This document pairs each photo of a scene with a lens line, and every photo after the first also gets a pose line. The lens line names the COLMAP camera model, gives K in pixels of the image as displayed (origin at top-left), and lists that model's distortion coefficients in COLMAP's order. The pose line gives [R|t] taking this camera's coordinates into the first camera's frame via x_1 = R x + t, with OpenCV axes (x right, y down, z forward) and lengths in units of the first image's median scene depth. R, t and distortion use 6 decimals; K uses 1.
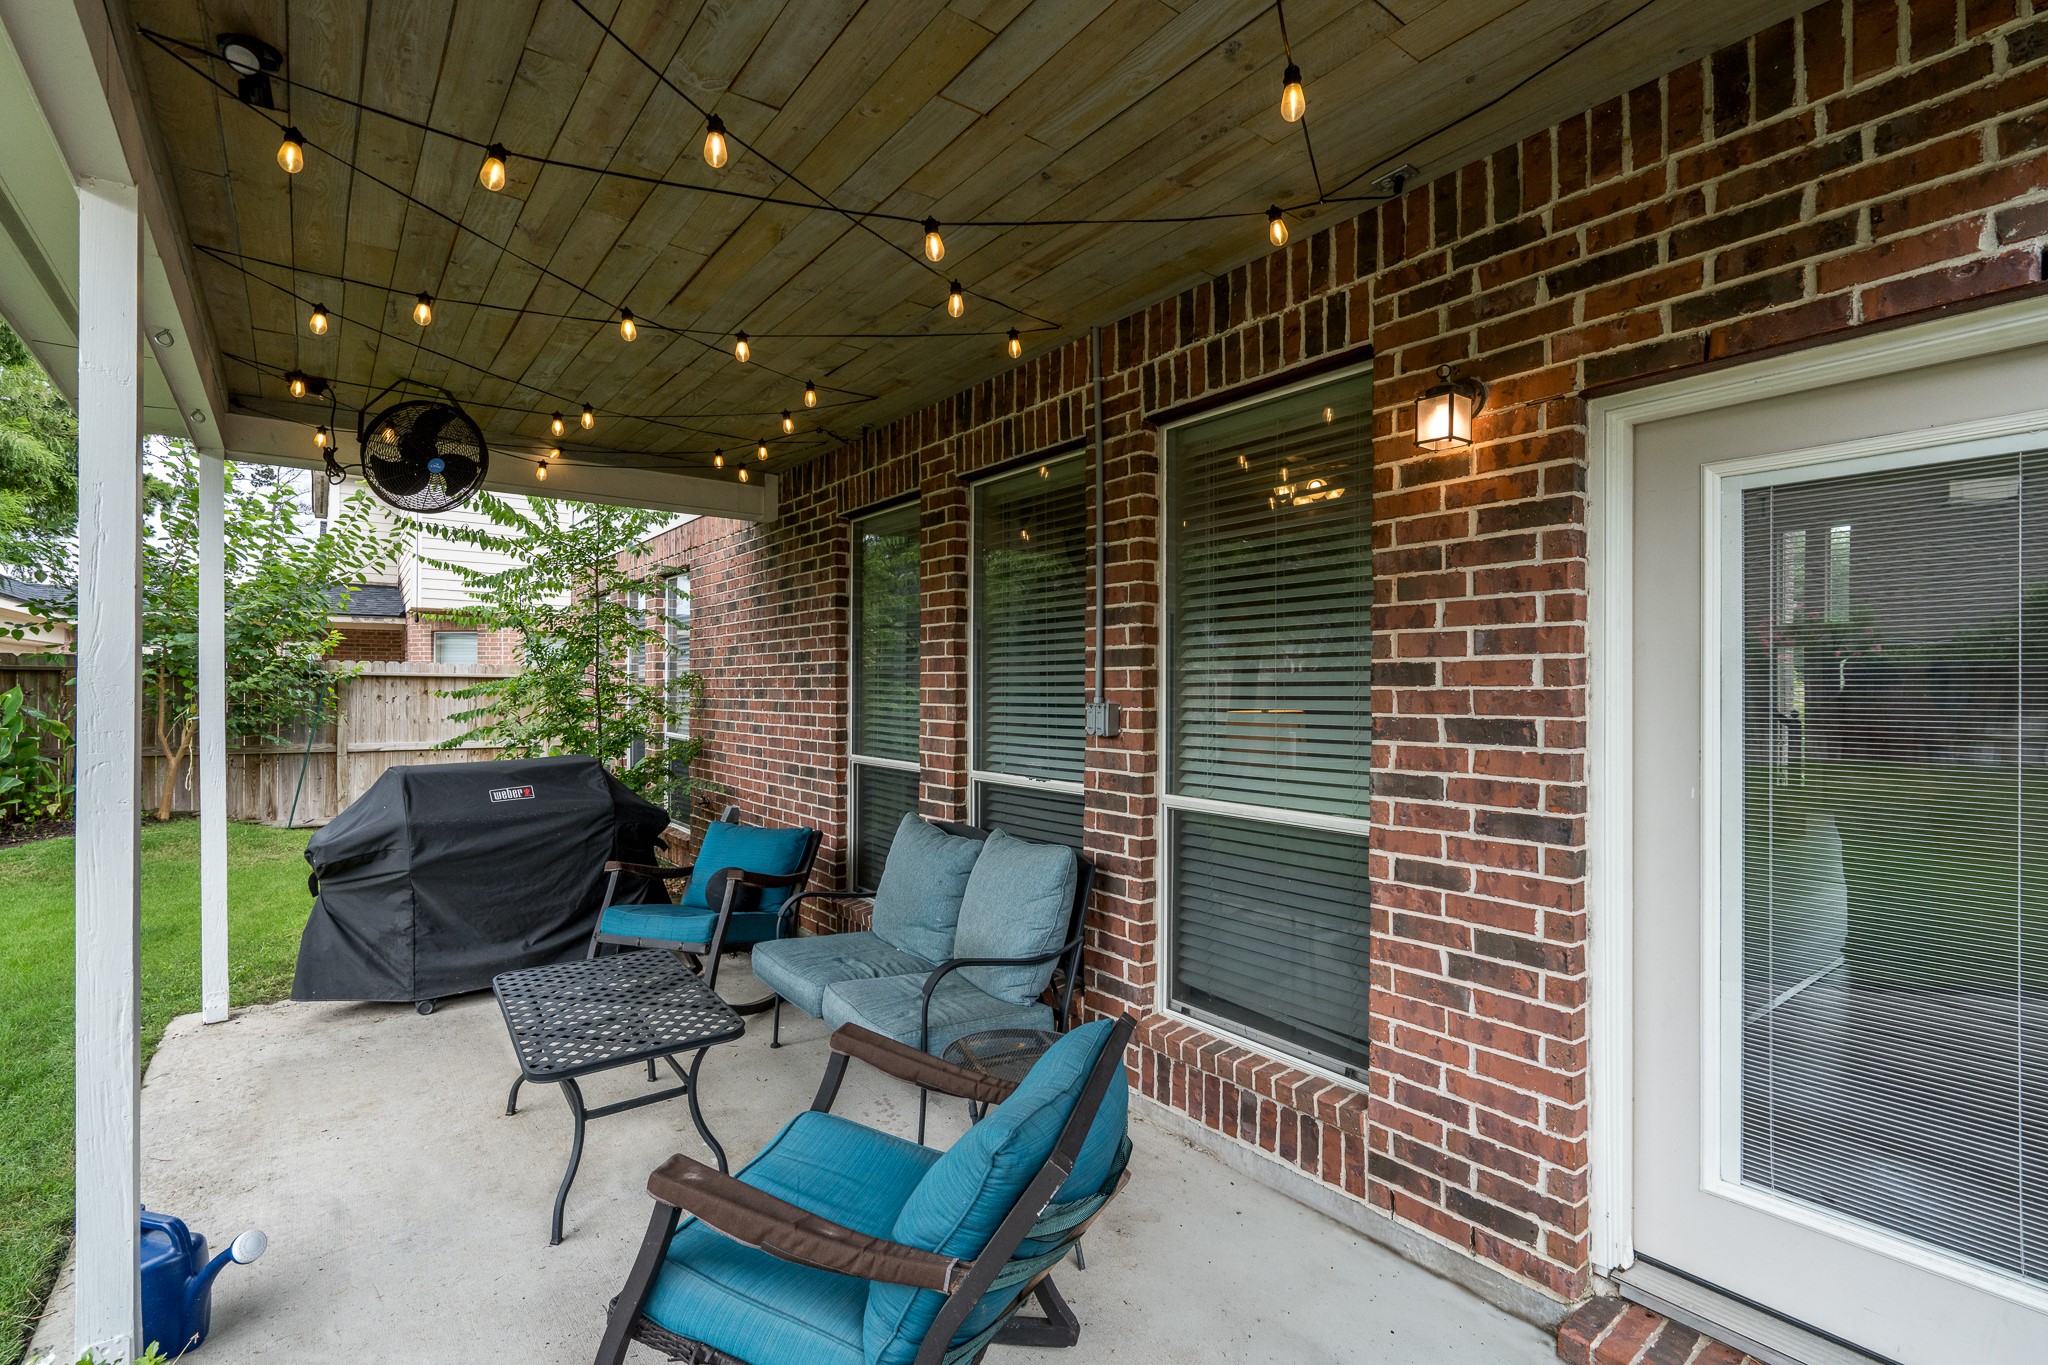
lens RADIAL K [[943.3, 0, 1016.2], [0, 943.3, 687.3], [0, 0, 1]] dist [0.001595, 0.002062]
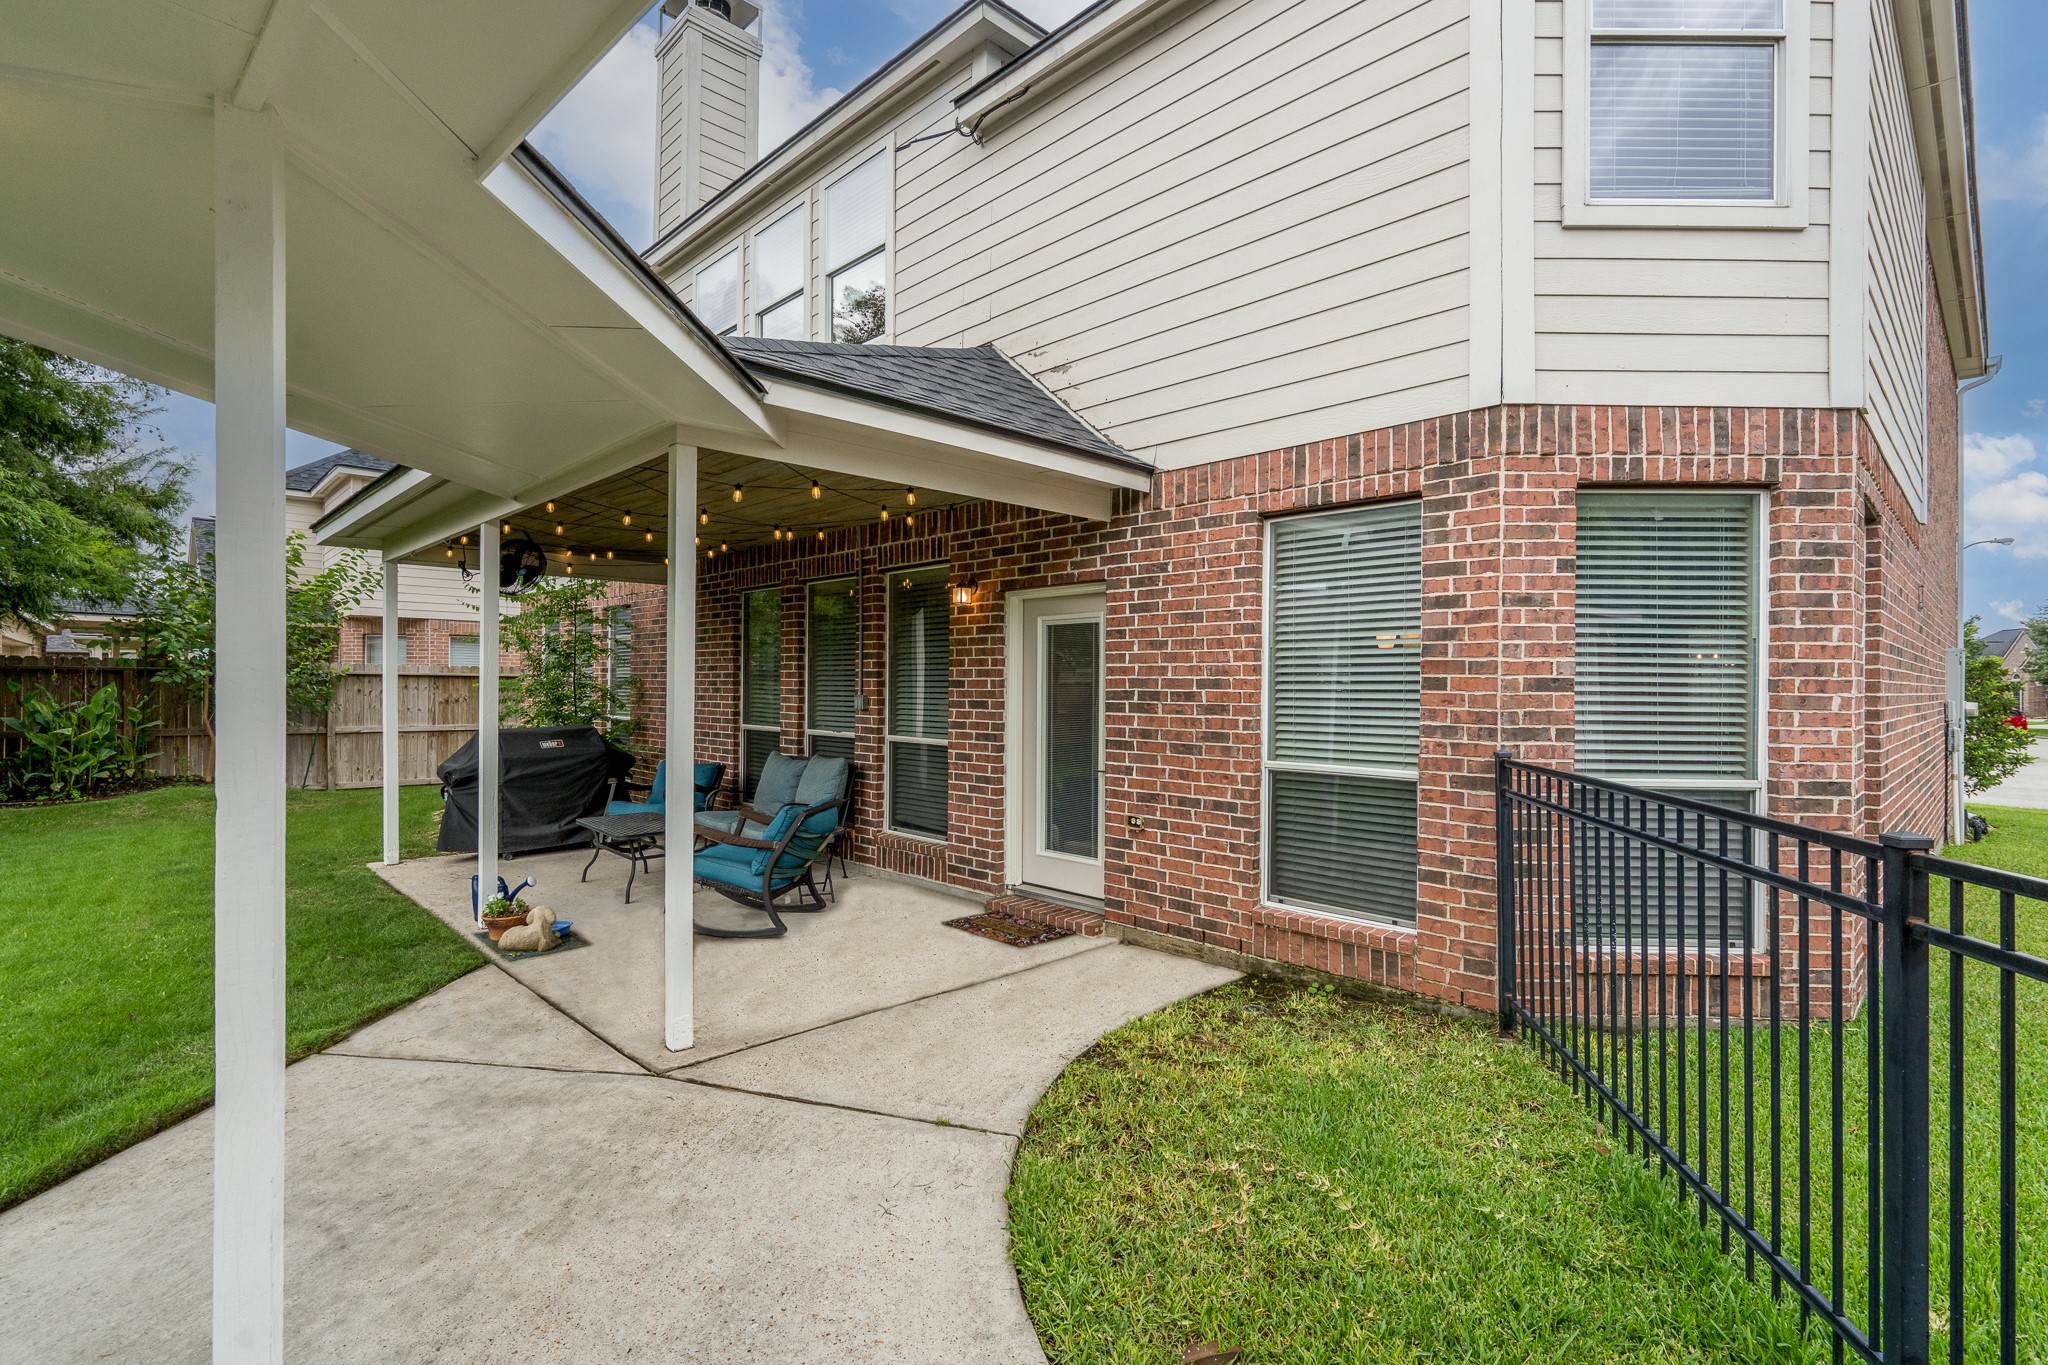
lens RADIAL K [[943.3, 0, 1041.3], [0, 943.3, 679.4], [0, 0, 1]] dist [0.001595, 0.002062]
pose [[0.989703, 0.003021, 0.143103, 0.154274], [-0.002760, 0.999994, -0.002025, -0.013073], [-0.143109, 0.001610, 0.989706, -1.010407]]
